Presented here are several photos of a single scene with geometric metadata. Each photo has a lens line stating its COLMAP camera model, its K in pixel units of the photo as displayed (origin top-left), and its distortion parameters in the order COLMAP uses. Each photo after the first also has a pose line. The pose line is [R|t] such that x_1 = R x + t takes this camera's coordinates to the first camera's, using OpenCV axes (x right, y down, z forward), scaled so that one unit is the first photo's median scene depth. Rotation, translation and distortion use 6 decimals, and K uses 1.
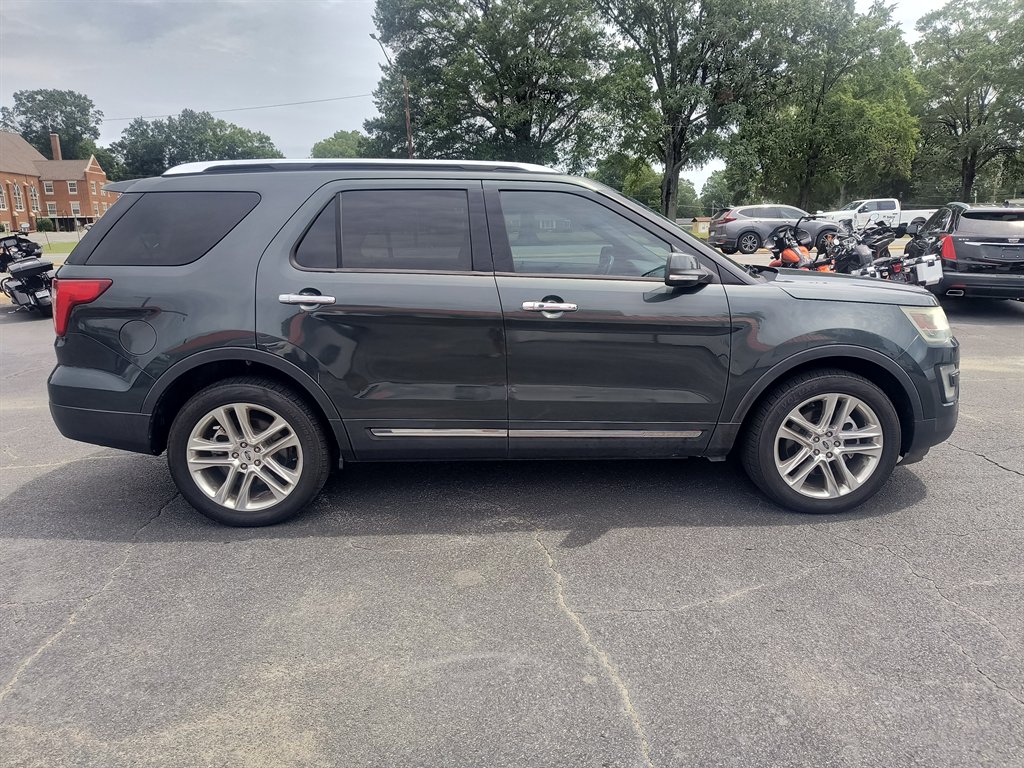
lens RADIAL K [[714.7, 0, 512.0], [0, 714.7, 384.0], [0, 0, 1]] dist [0.006495, -0.001213]
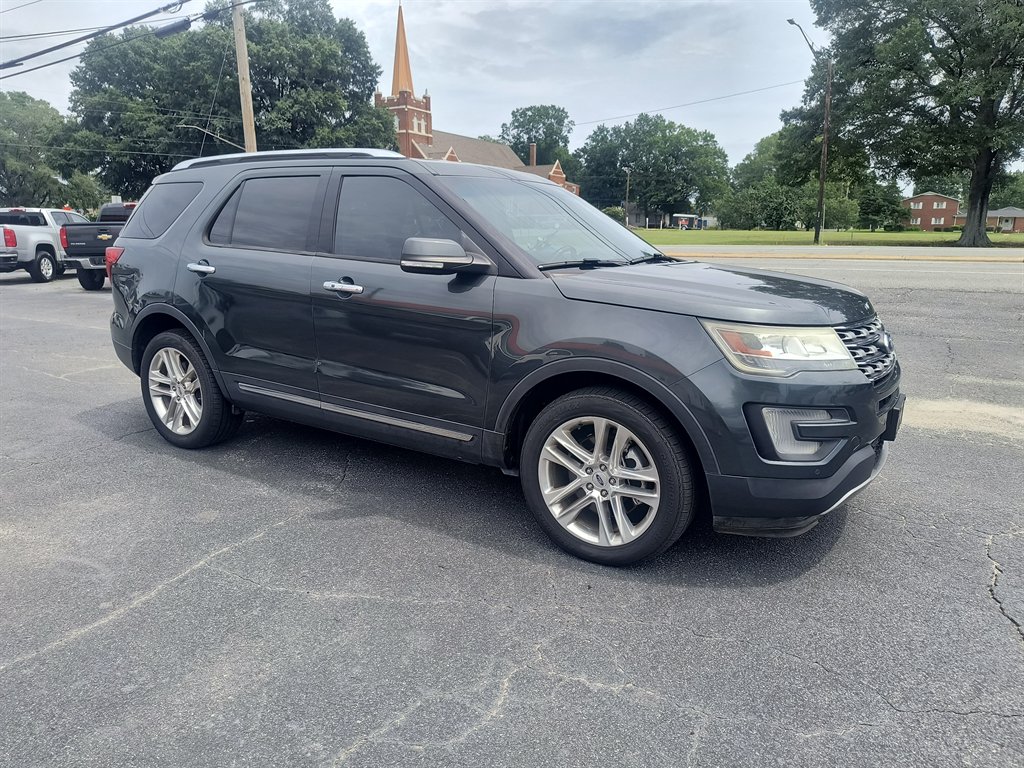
lens RADIAL K [[717.9, 0, 519.5], [0, 717.9, 383.3], [0, 0, 1]] dist [0.051536, -0.074251]
pose [[0.818529, 0.136220, -0.558080, 0.804098], [-0.136826, 0.989750, 0.040904, -0.044867], [0.557932, 0.042879, 0.828778, 0.263240]]
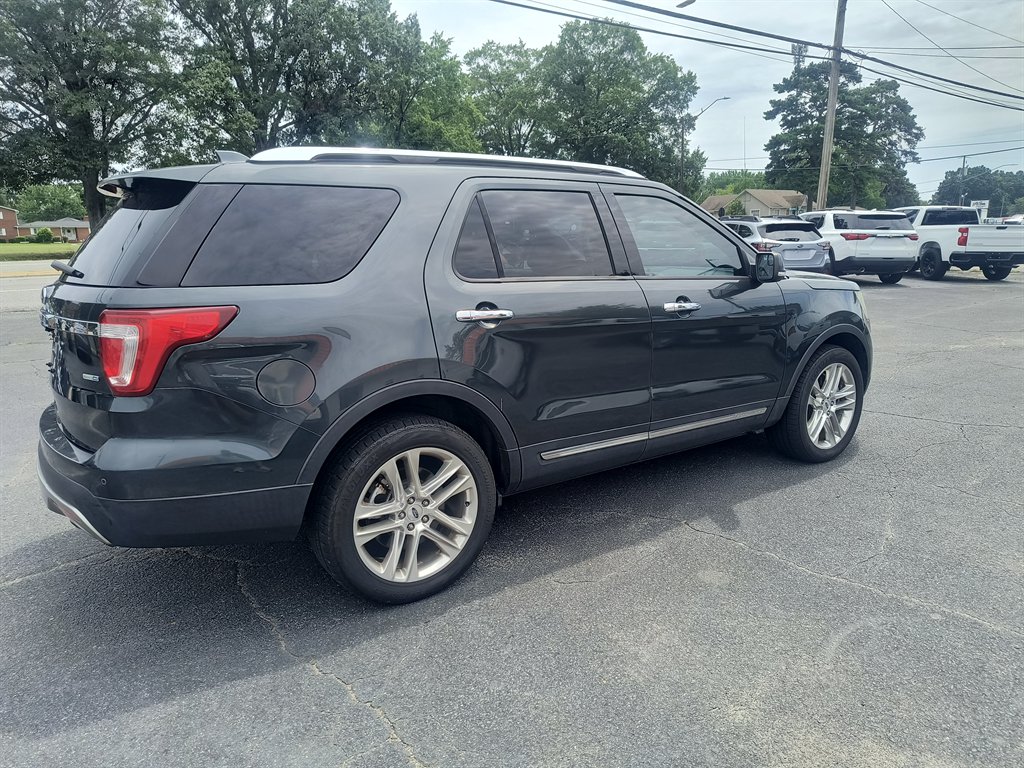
lens RADIAL K [[717.9, 0, 519.5], [0, 717.9, 383.3], [0, 0, 1]] dist [0.051536, -0.074251]
pose [[0.829399, -0.116492, 0.546377, -0.672412], [0.125811, 0.991843, 0.020488, -0.045191], [-0.544307, 0.051748, 0.837289, 0.235631]]
